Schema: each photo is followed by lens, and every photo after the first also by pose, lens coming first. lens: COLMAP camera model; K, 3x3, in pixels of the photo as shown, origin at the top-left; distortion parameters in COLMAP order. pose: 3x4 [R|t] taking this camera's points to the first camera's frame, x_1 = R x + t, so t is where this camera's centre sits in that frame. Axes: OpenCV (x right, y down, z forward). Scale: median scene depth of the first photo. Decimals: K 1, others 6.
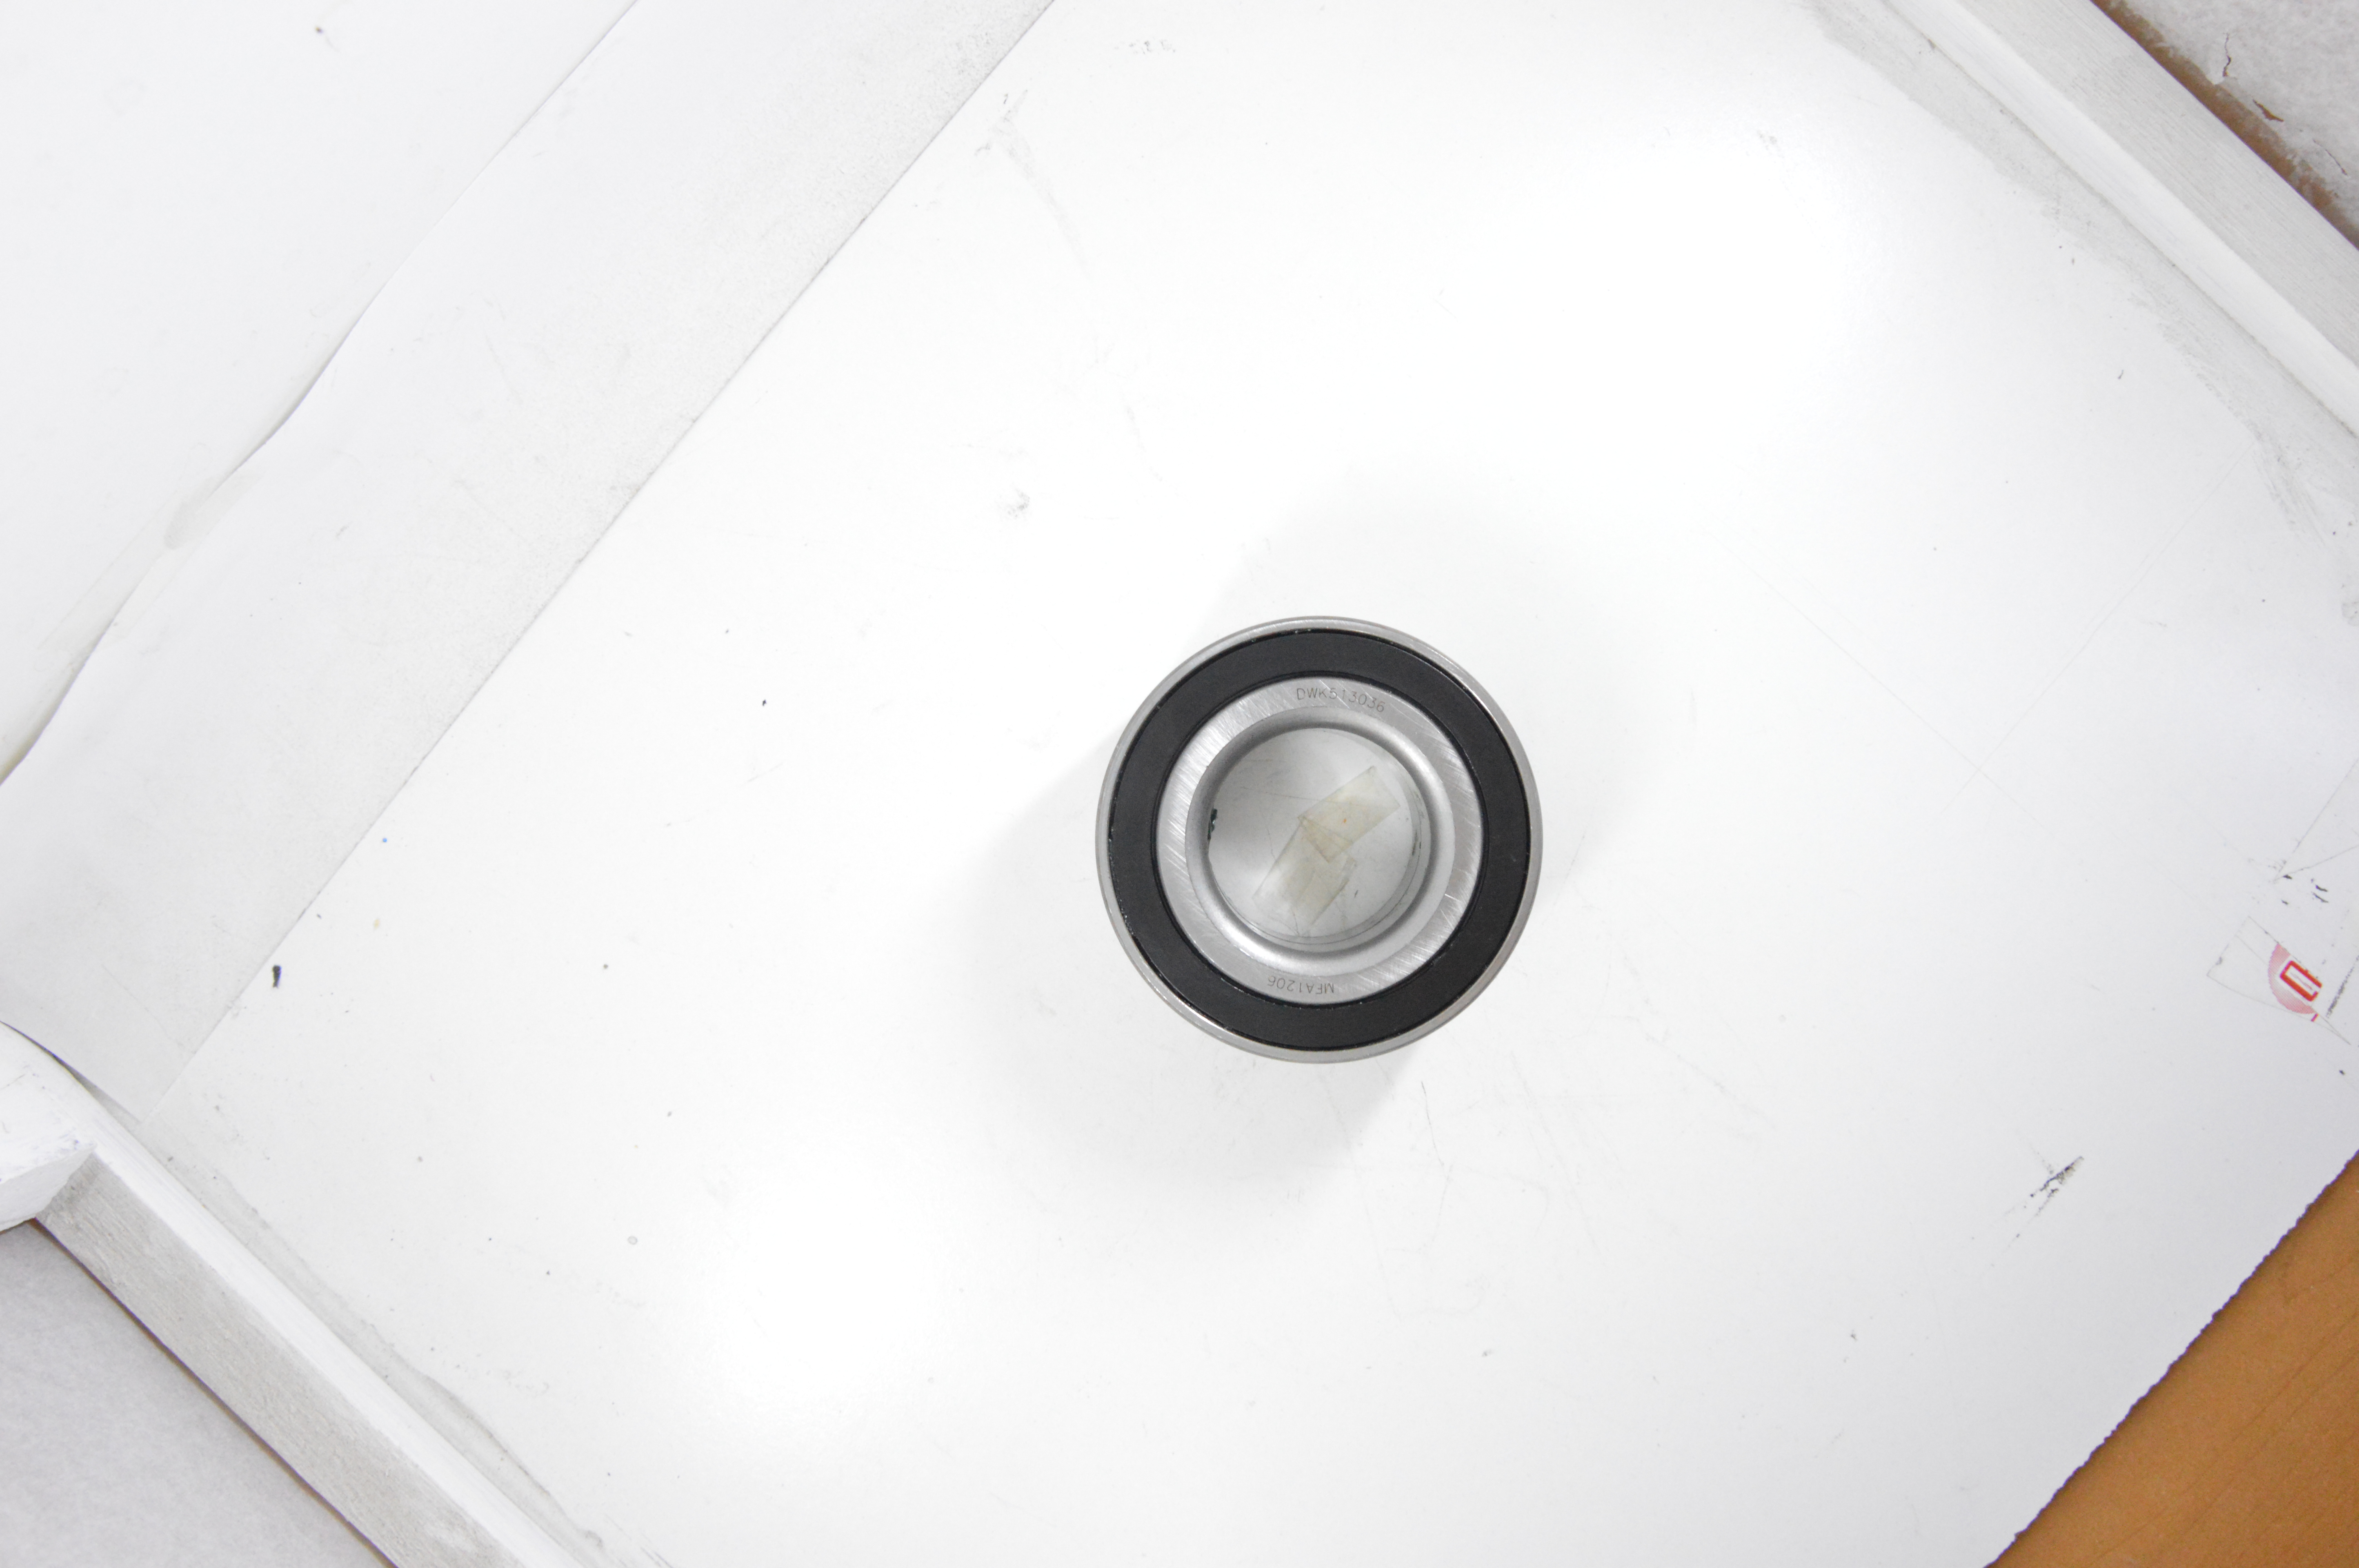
lens RADIAL K [[1793.6, 0, 1170.7], [0, 1793.6, 776.2], [0, 0, 1]] dist [-0.098934, 0.046257]
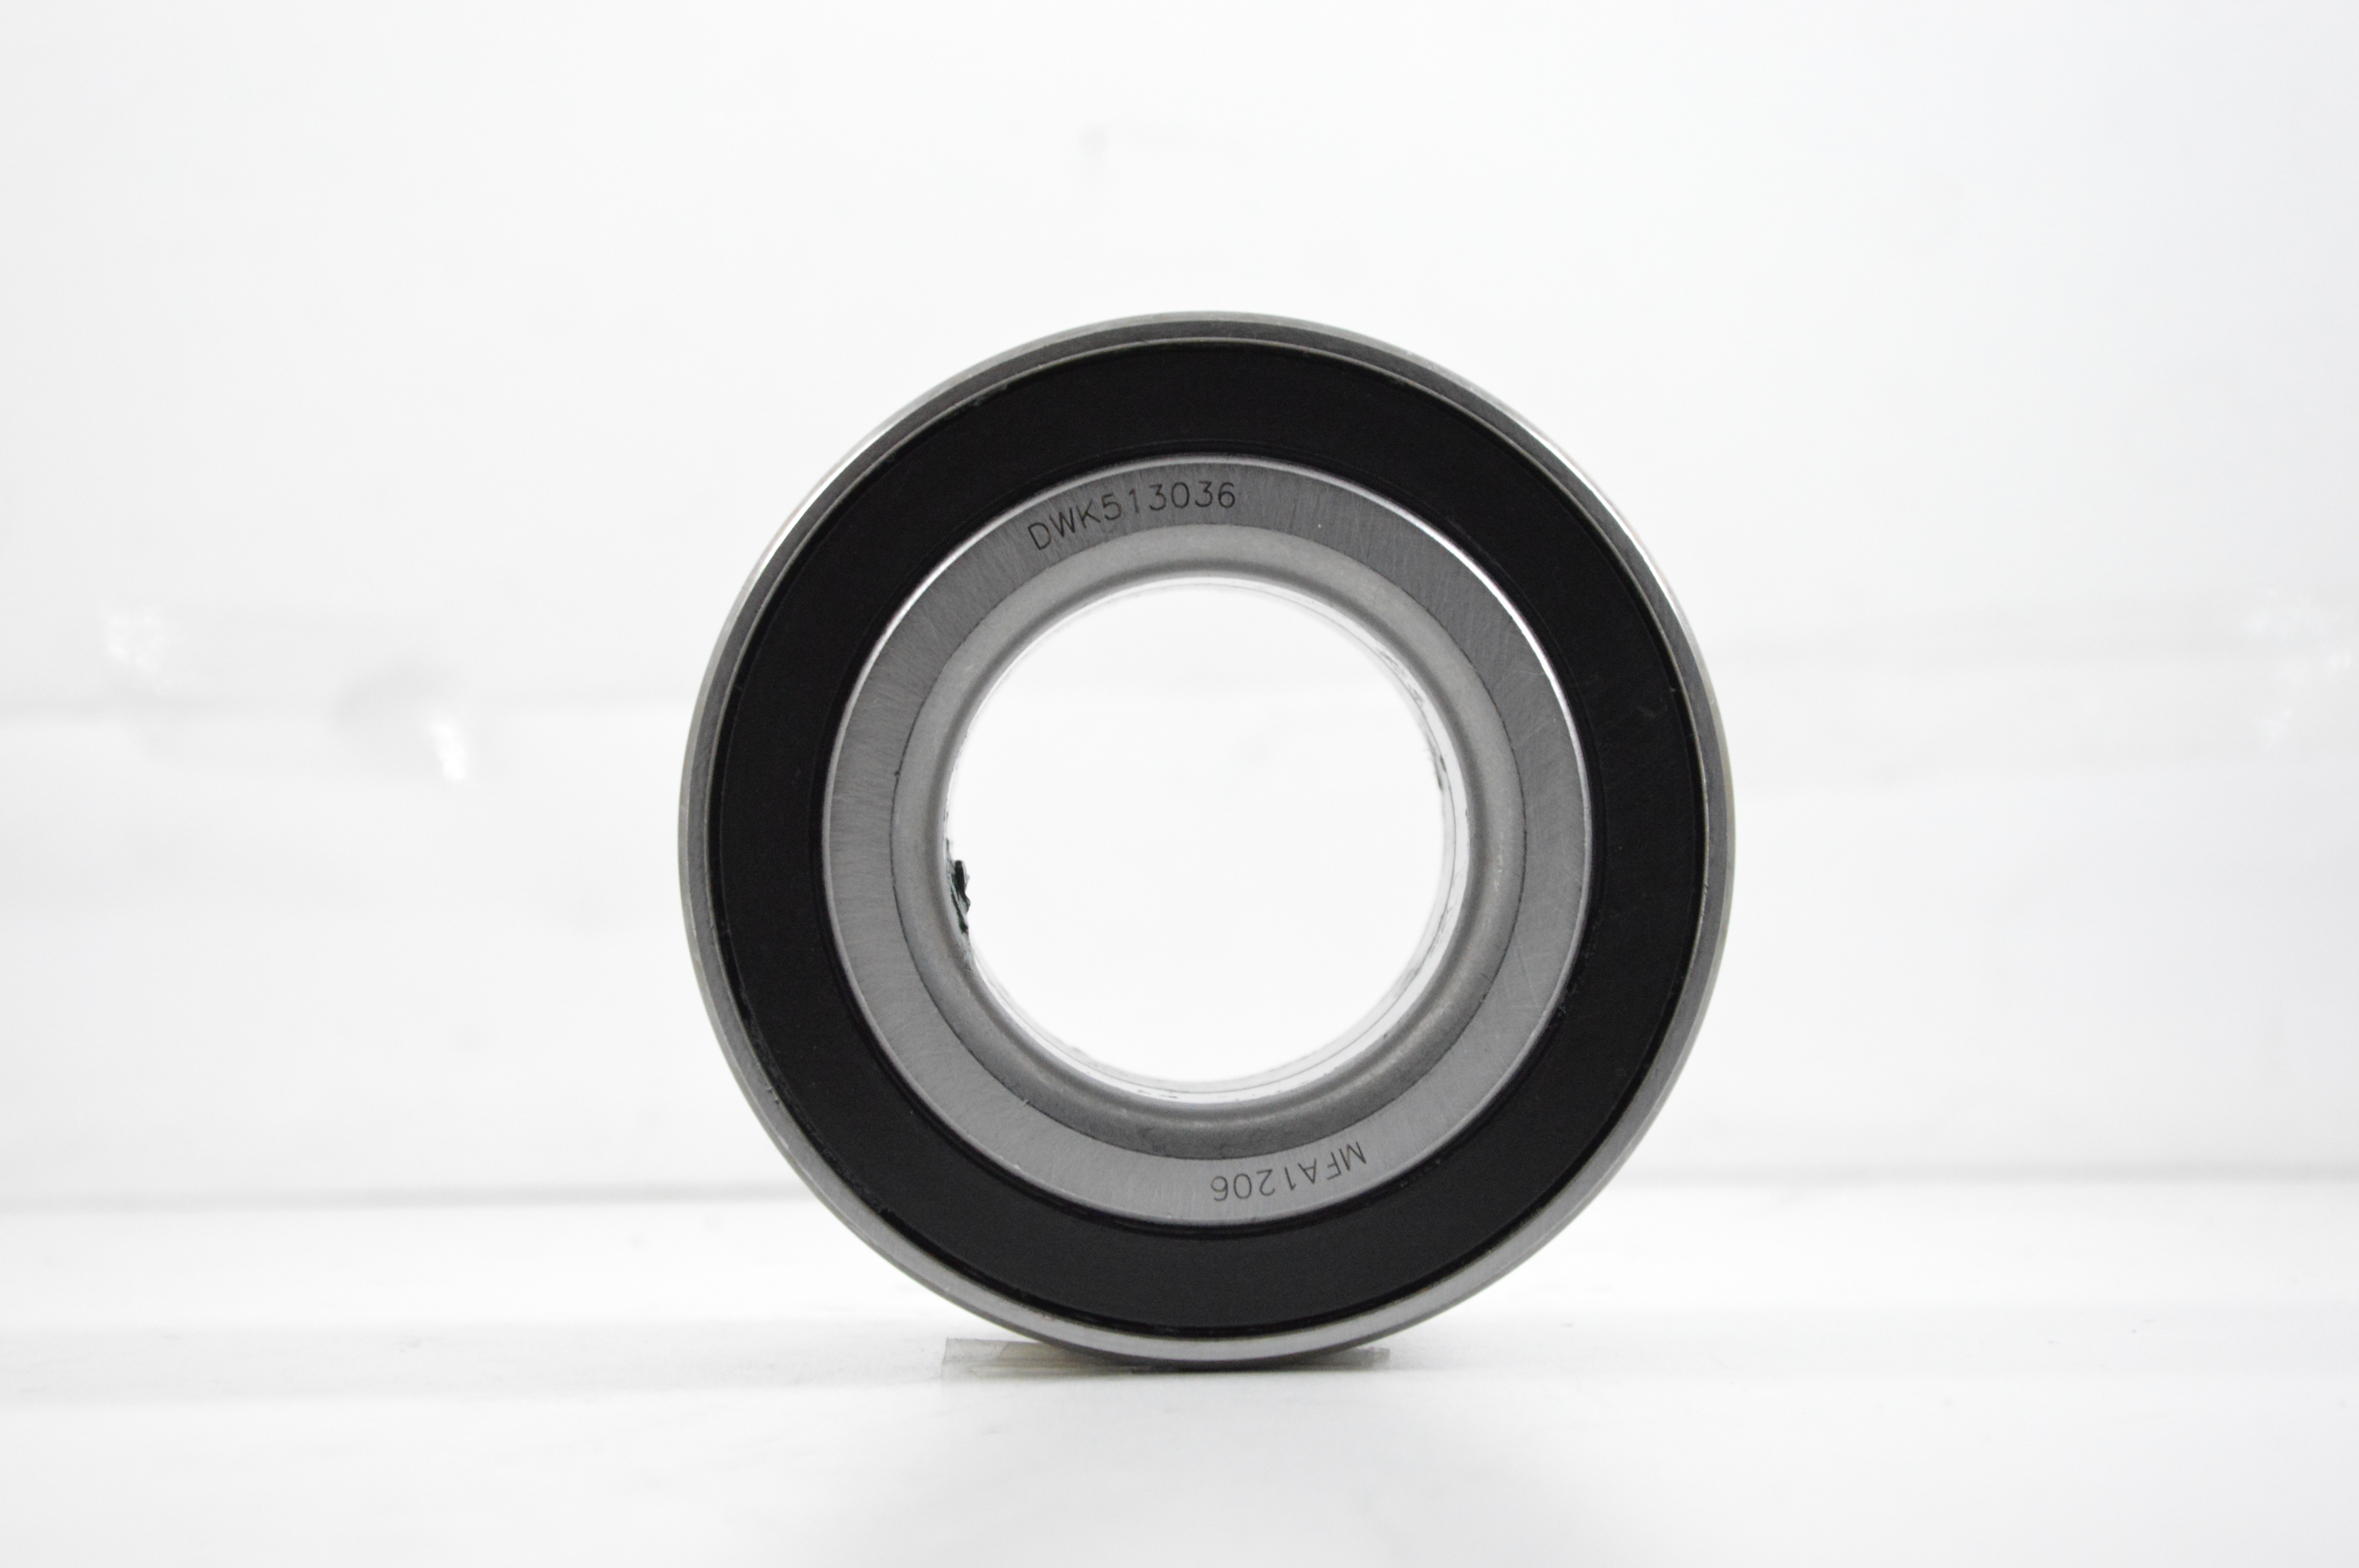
lens RADIAL K [[5944.5, 0, 1163.8], [0, 5944.5, 783.9], [0, 0, 1]] dist [0.468110, 0.000000]
pose [[0.999074, -0.010575, 0.041701, 0.012130], [0.010287, 0.999922, 0.007121, 0.010760], [-0.041773, -0.006685, 0.999105, -0.377521]]
